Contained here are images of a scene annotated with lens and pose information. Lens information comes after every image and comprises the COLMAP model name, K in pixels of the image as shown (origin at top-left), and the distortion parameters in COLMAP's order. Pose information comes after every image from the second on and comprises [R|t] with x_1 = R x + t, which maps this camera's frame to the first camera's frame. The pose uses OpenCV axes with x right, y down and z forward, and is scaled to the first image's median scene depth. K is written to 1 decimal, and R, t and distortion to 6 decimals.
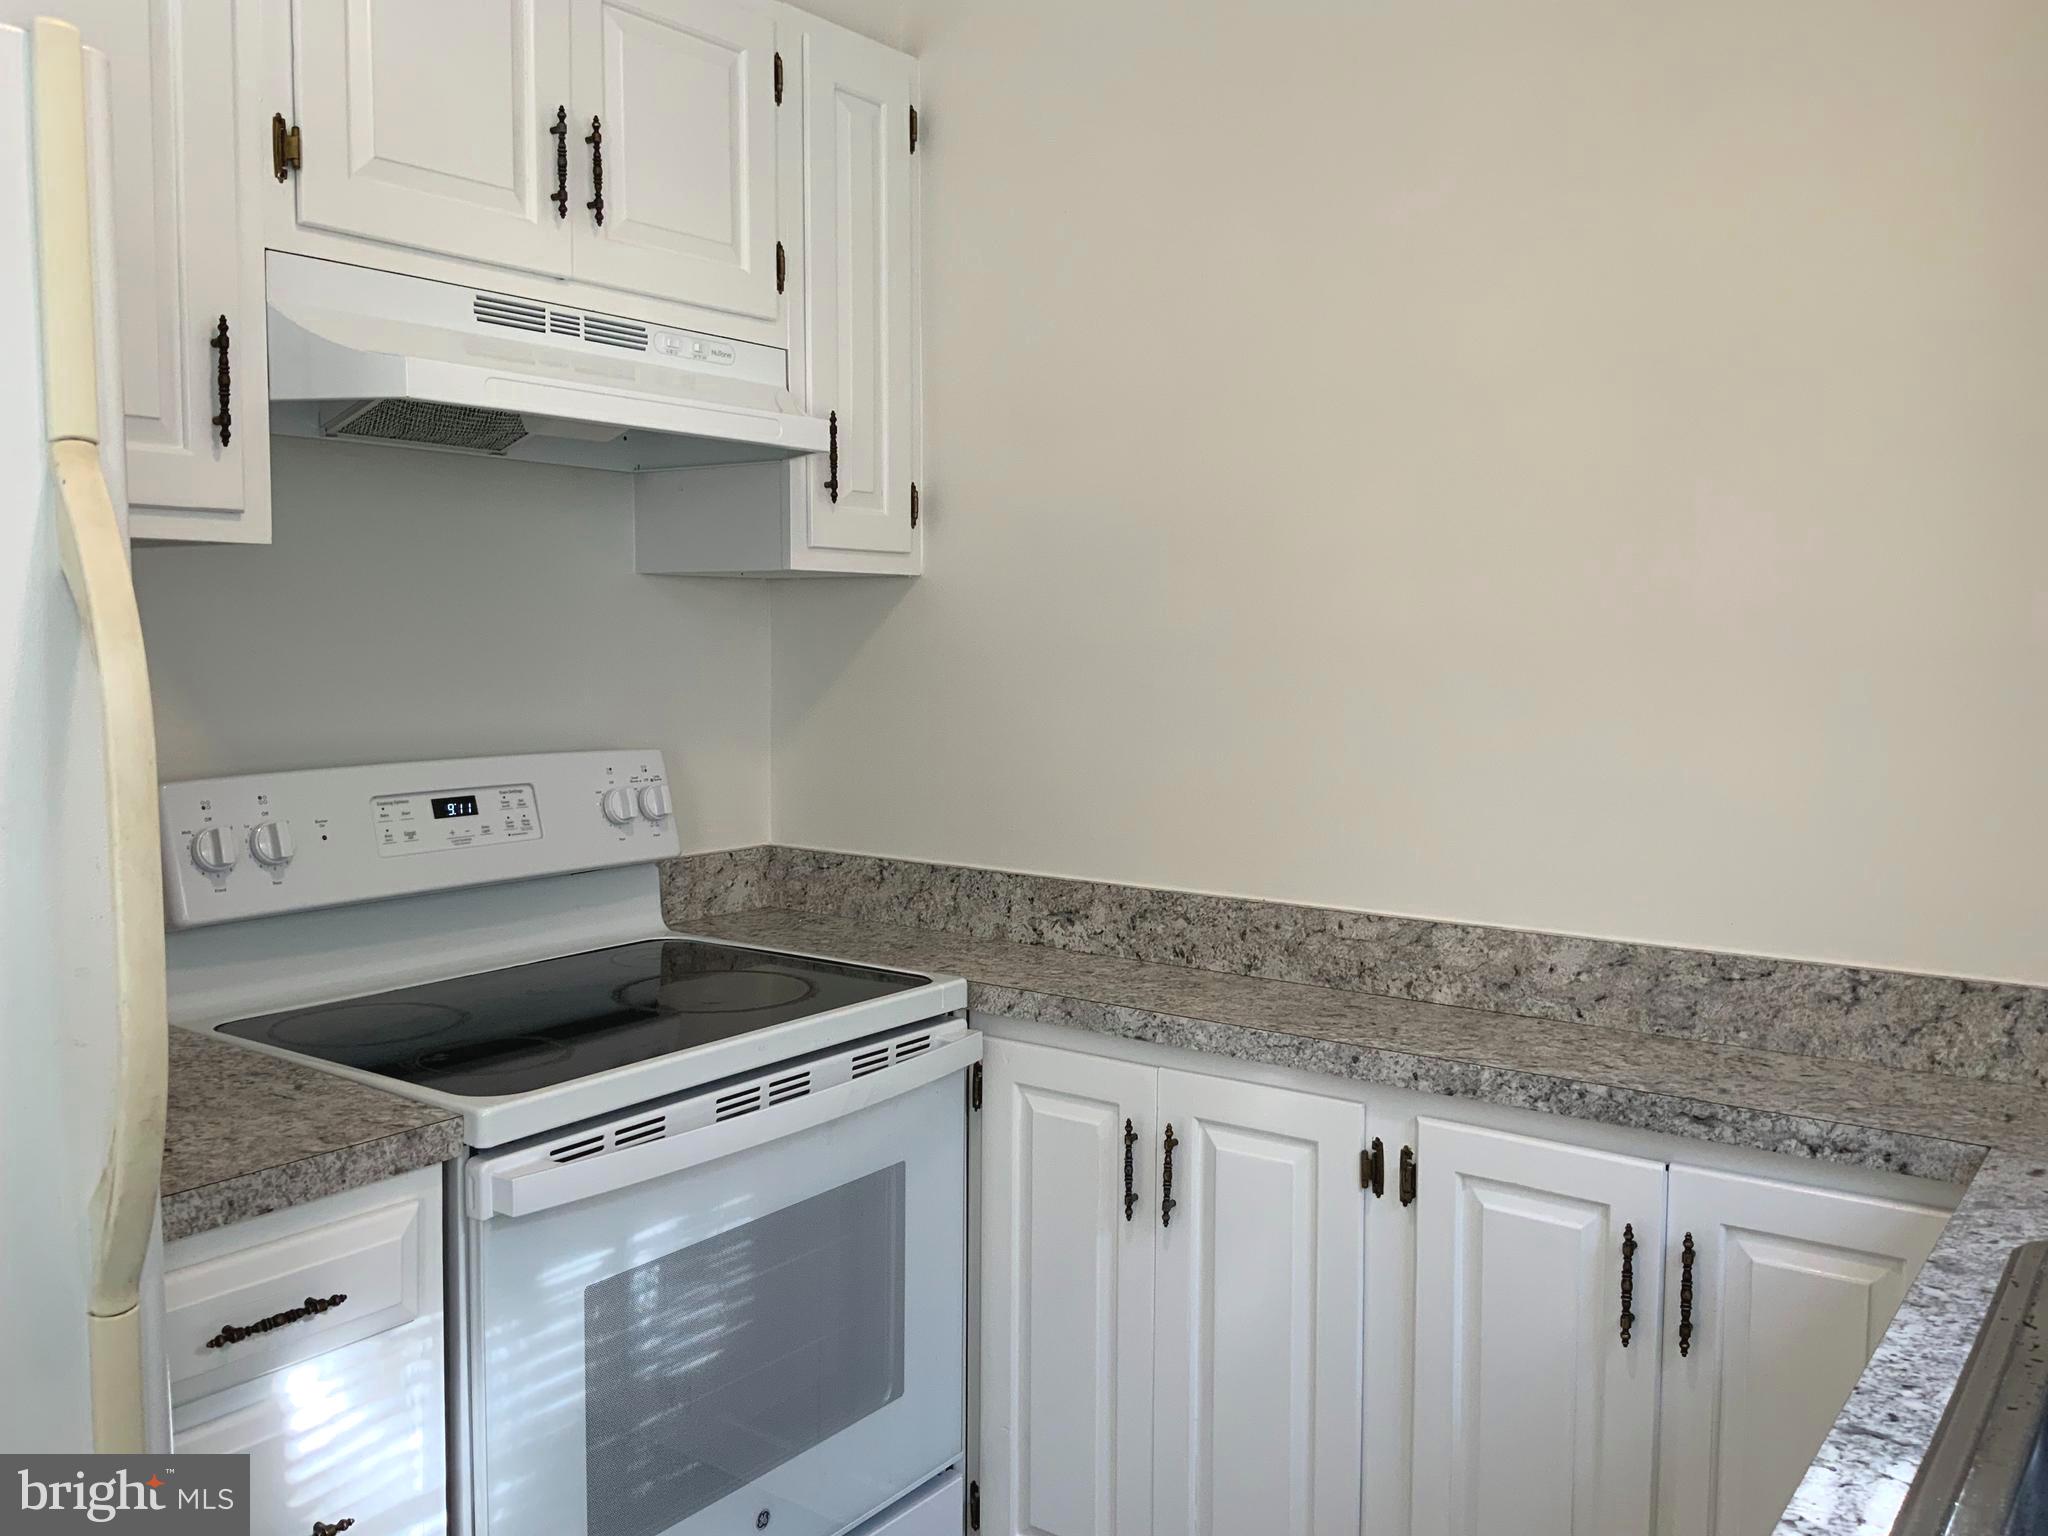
lens RADIAL K [[1697.2, 0, 1023.3], [0, 1697.2, 770.6], [0, 0, 1]] dist [0.048190, -0.094150]
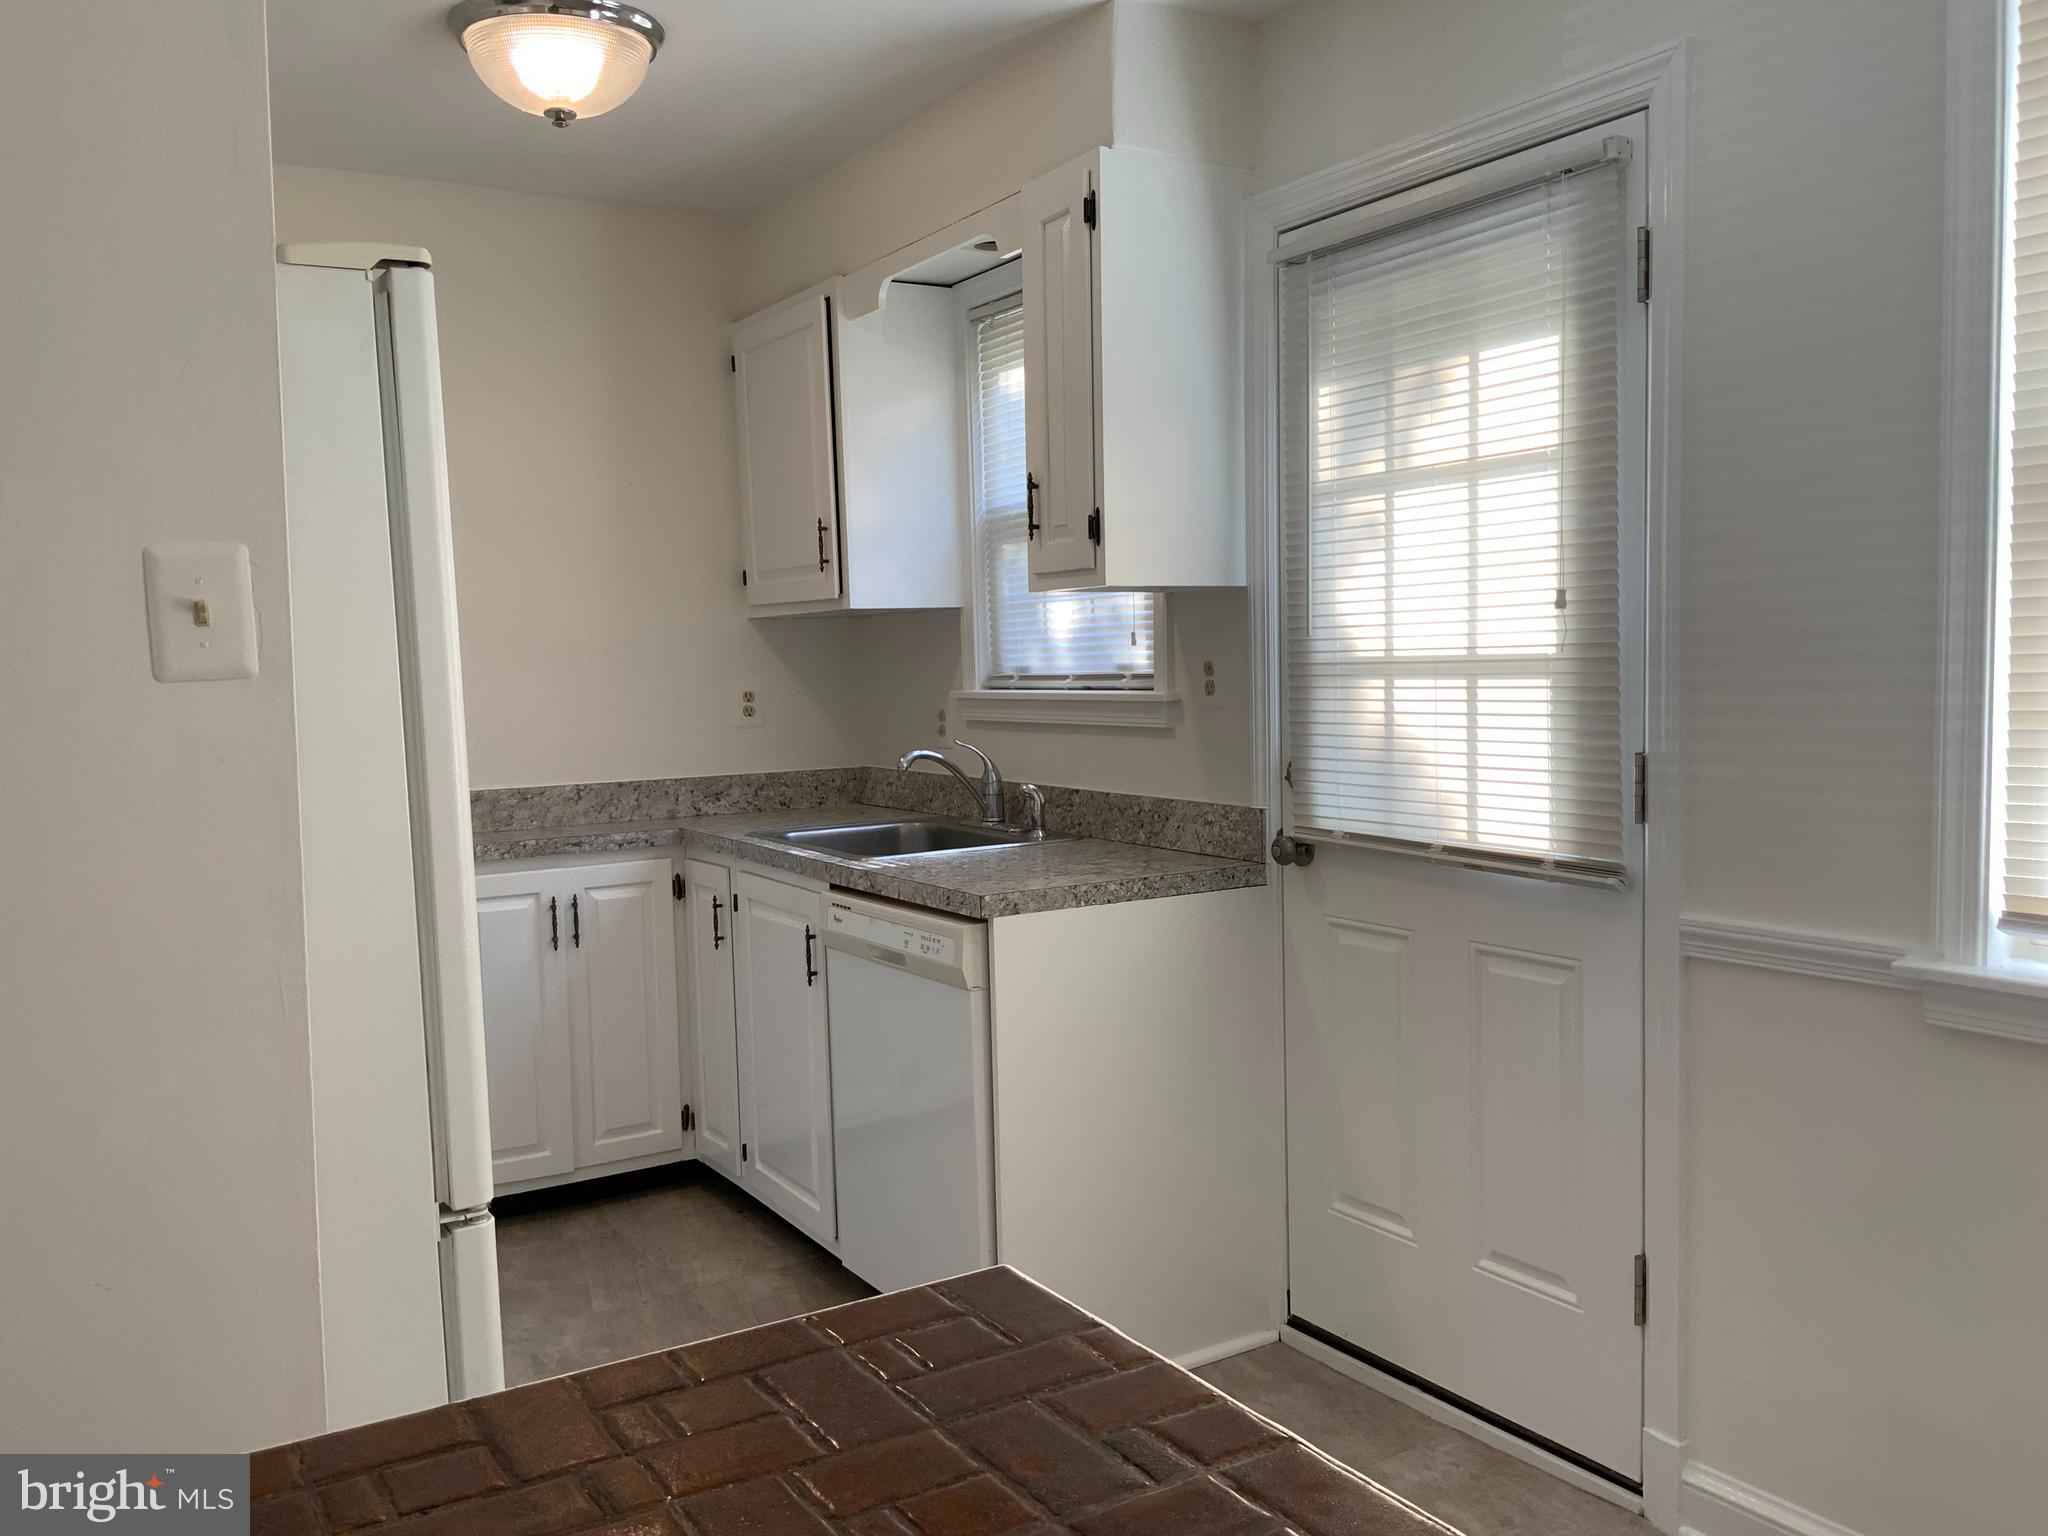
lens RADIAL K [[1697.2, 0, 1016.1], [0, 1697.2, 768.4], [0, 0, 1]] dist [0.048190, -0.094150]
pose [[0.389476, -0.078348, 0.917698, -1.424865], [0.092731, 0.994648, 0.045562, 0.045031], [-0.916356, 0.067354, 0.394657, -0.465829]]
